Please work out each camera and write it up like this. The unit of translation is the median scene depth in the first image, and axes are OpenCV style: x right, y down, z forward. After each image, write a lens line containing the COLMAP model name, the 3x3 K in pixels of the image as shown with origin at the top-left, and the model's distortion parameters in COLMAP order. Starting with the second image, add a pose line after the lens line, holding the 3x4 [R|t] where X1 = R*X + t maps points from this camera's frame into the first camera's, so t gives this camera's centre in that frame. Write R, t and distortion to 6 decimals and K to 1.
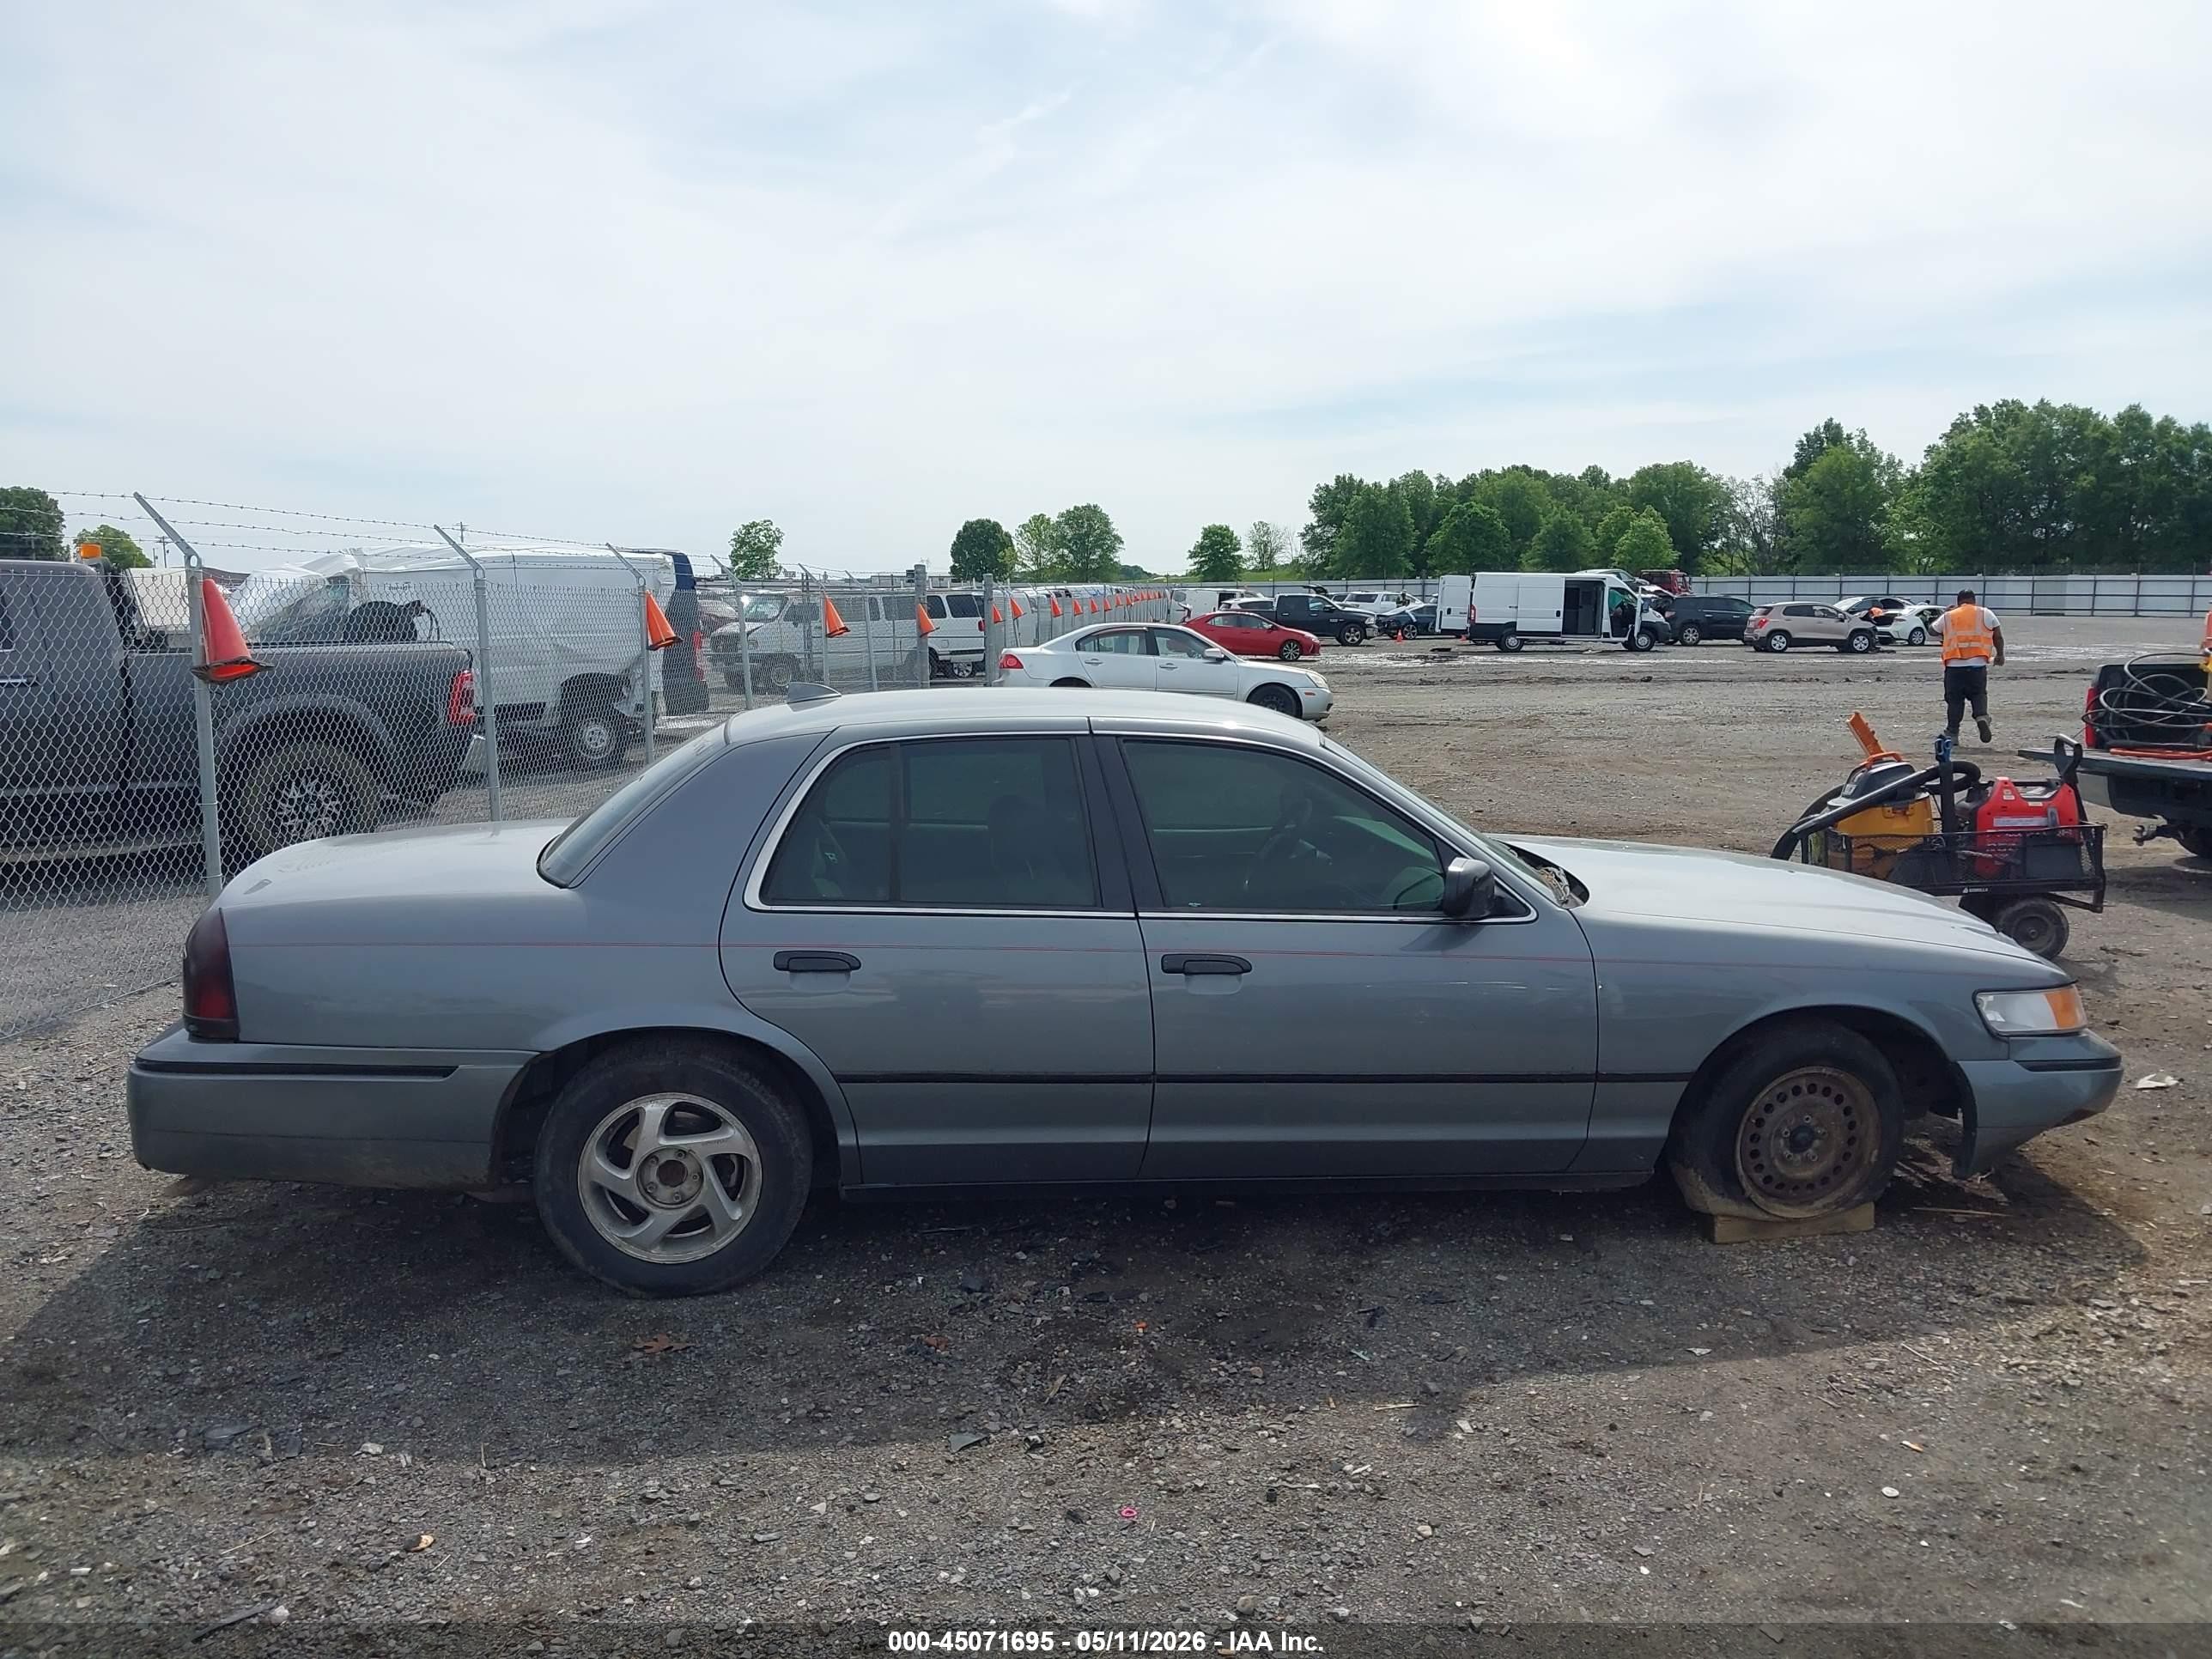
lens RADIAL K [[1665.6, 0, 1106.1], [0, 1665.6, 877.3], [0, 0, 1]] dist [-0.006925, -0.001631]
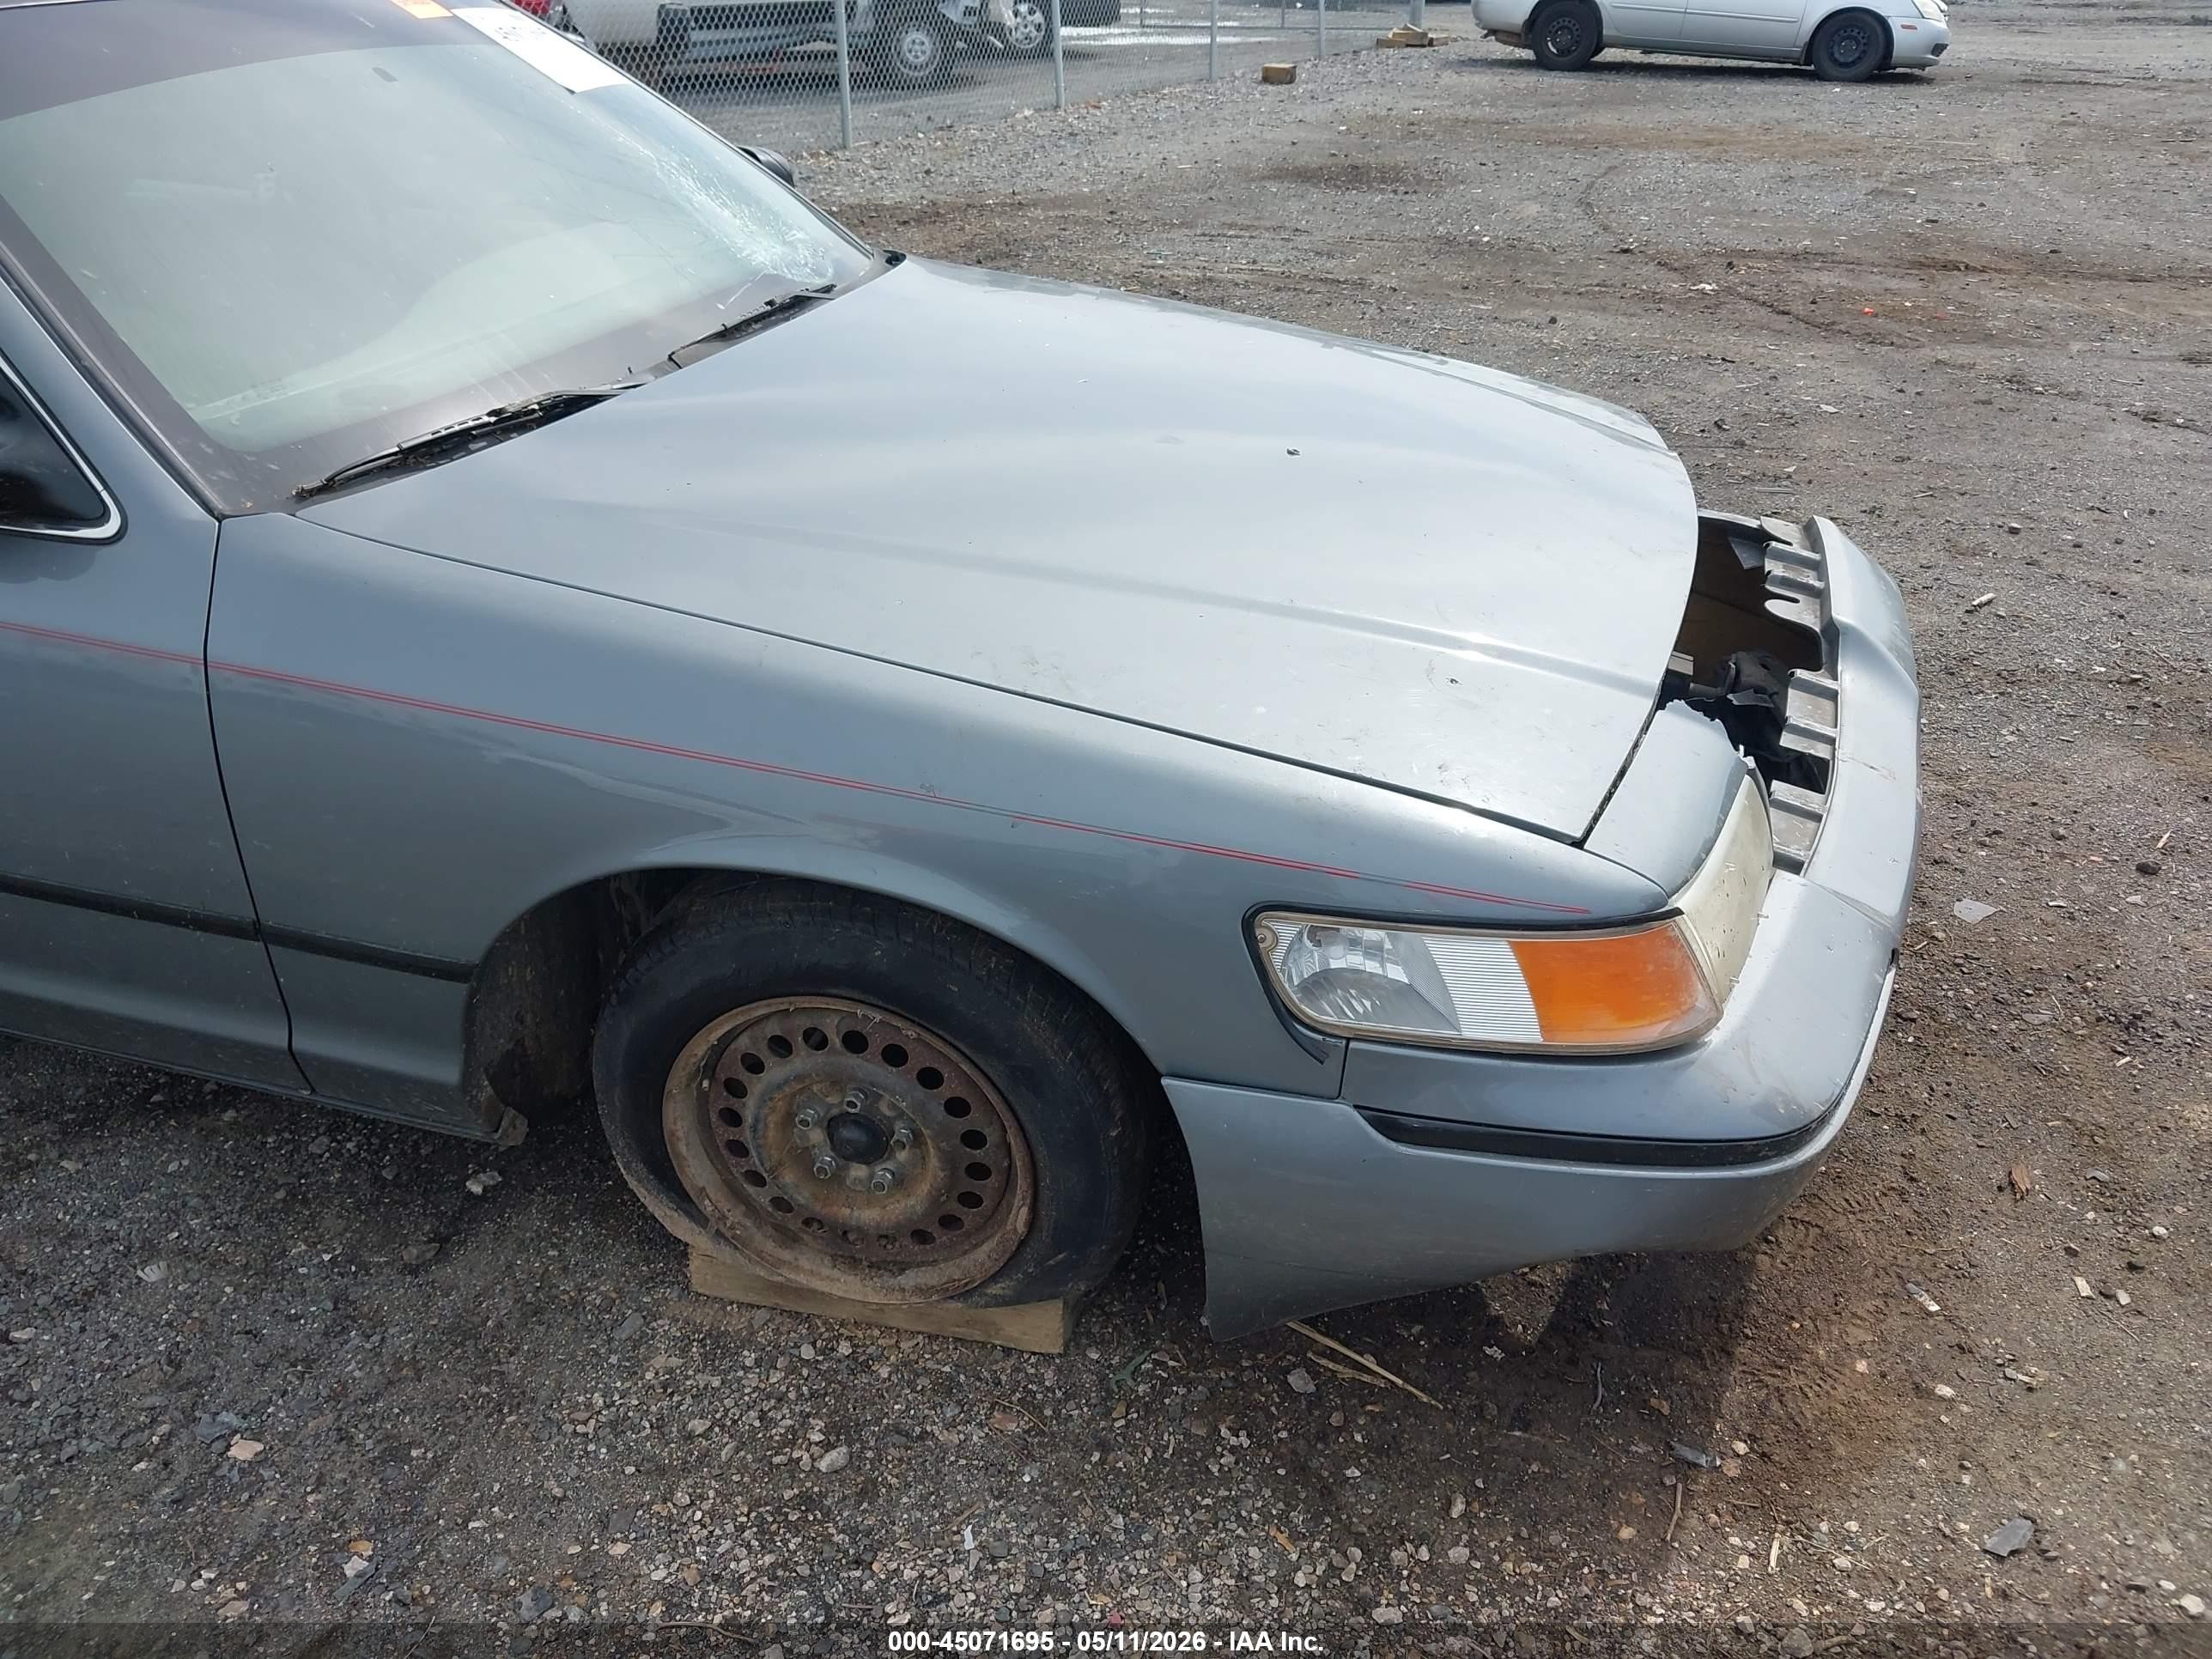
lens RADIAL K [[1730.1, 0, 1066.4], [0, 1730.1, 861.3], [0, 0, 1]] dist [-0.025189, 0.008551]
pose [[0.929538, 0.189055, -0.316570, 0.590620], [-0.069767, 0.933222, 0.352463, -0.061030], [0.362065, -0.305541, 0.880655, 0.666562]]
